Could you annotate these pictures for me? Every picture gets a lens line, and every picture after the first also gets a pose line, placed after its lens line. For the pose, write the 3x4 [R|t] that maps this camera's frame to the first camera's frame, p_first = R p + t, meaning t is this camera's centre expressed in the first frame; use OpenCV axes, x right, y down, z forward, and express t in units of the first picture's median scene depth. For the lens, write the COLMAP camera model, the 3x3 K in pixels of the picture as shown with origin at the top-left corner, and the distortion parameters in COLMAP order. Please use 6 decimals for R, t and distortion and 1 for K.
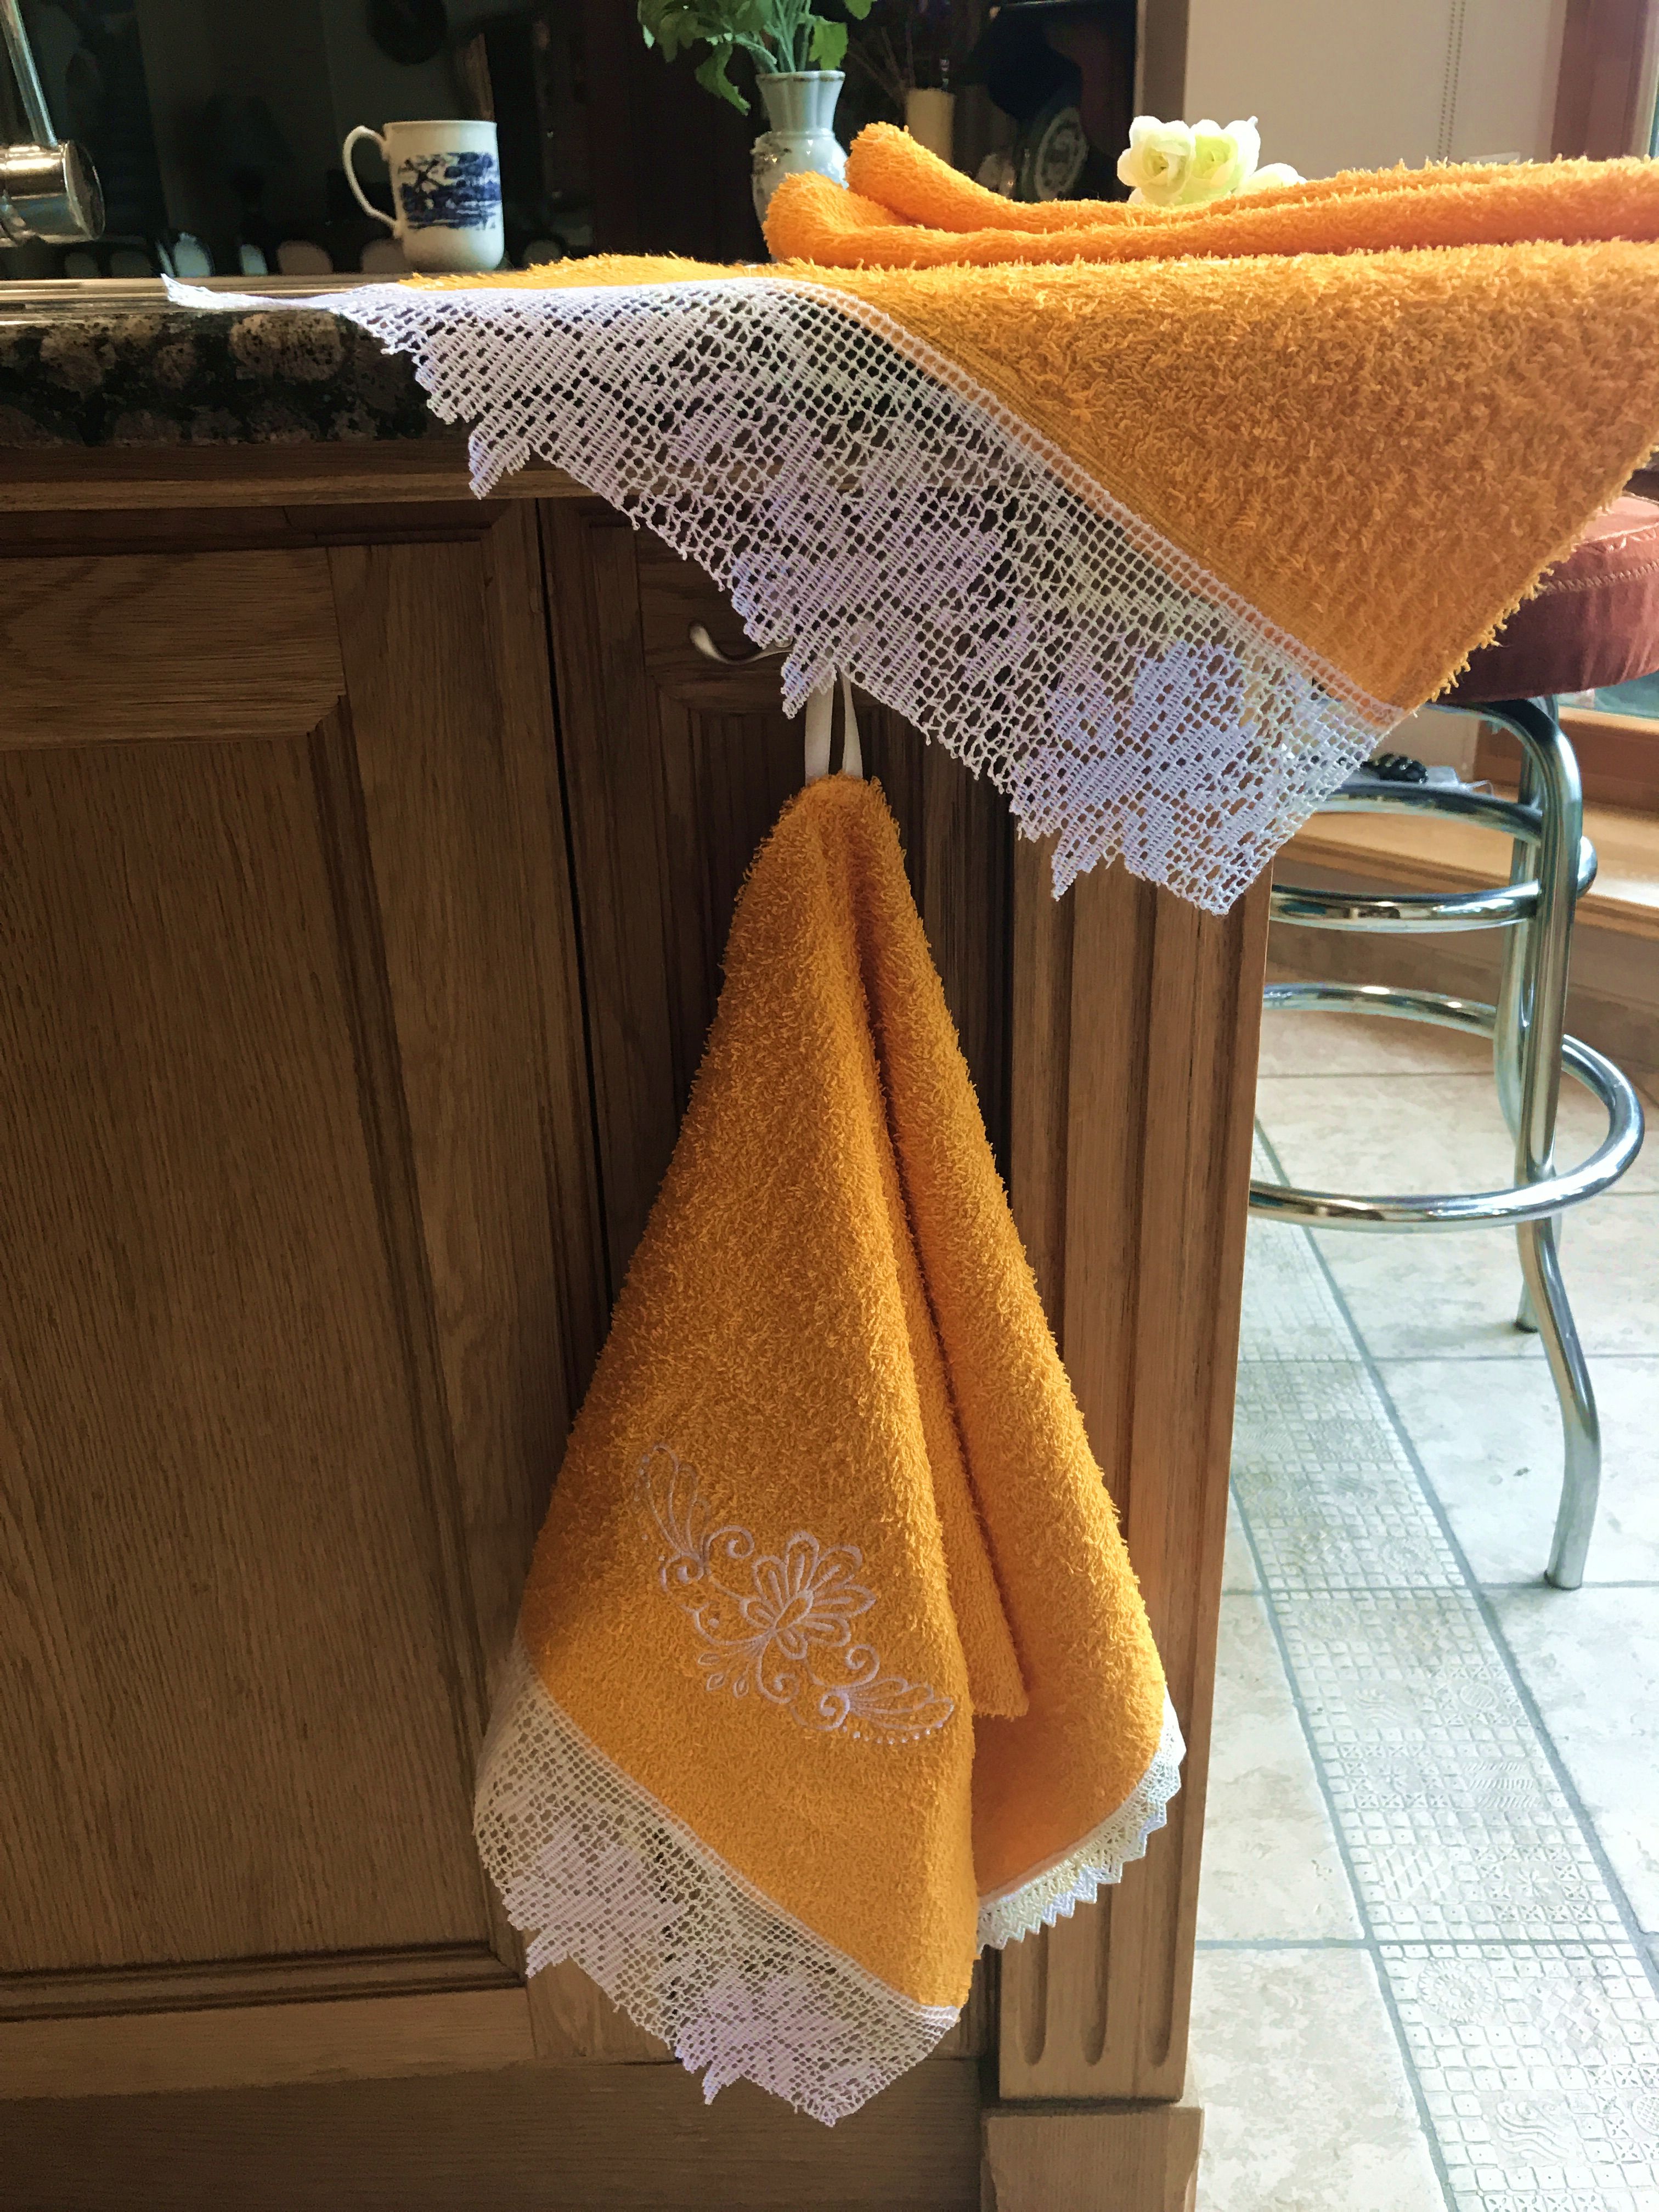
lens RADIAL K [[1862.1, 0, 824.6], [0, 1862.1, 1105.8], [0, 0, 1]] dist [0.047940, -0.106062]
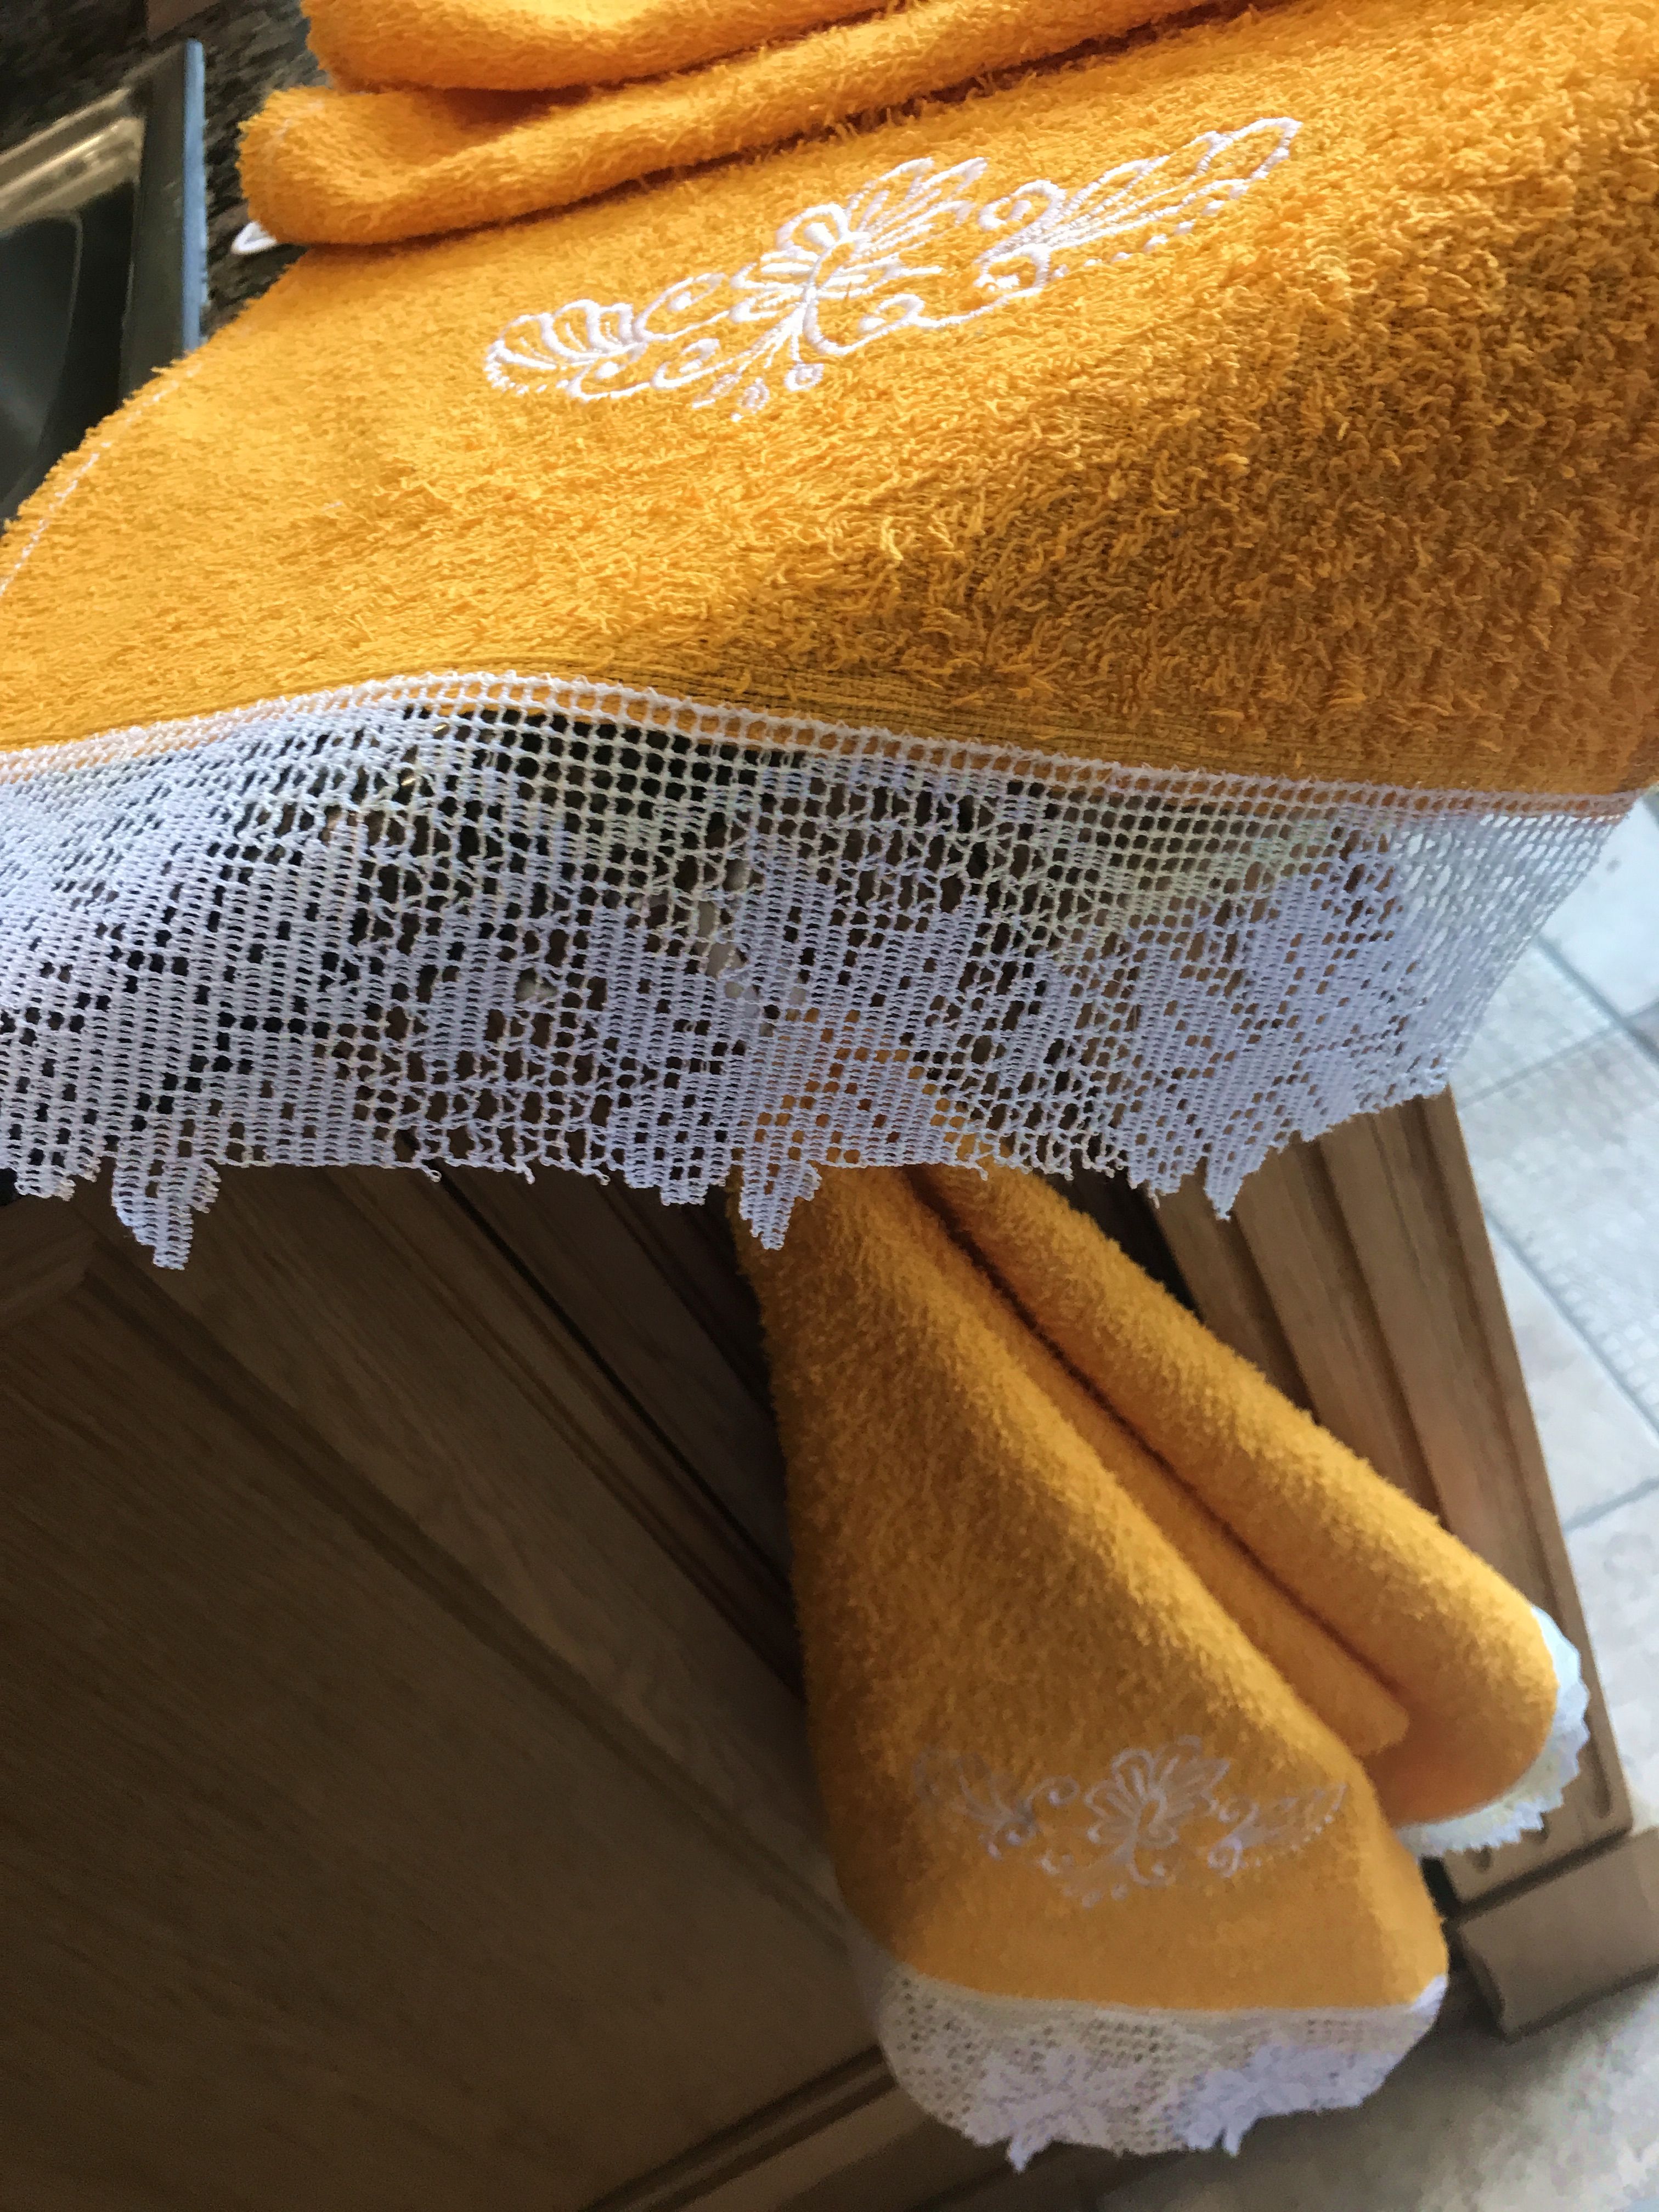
lens RADIAL K [[1862.1, 0, 828.0], [0, 1862.1, 1106.1], [0, 0, 1]] dist [0.047940, -0.106062]
pose [[0.892478, -0.449250, -0.040713, 0.046175], [0.439738, 0.846343, 0.300557, -0.449368], [-0.100568, -0.286144, 0.952895, 0.418893]]
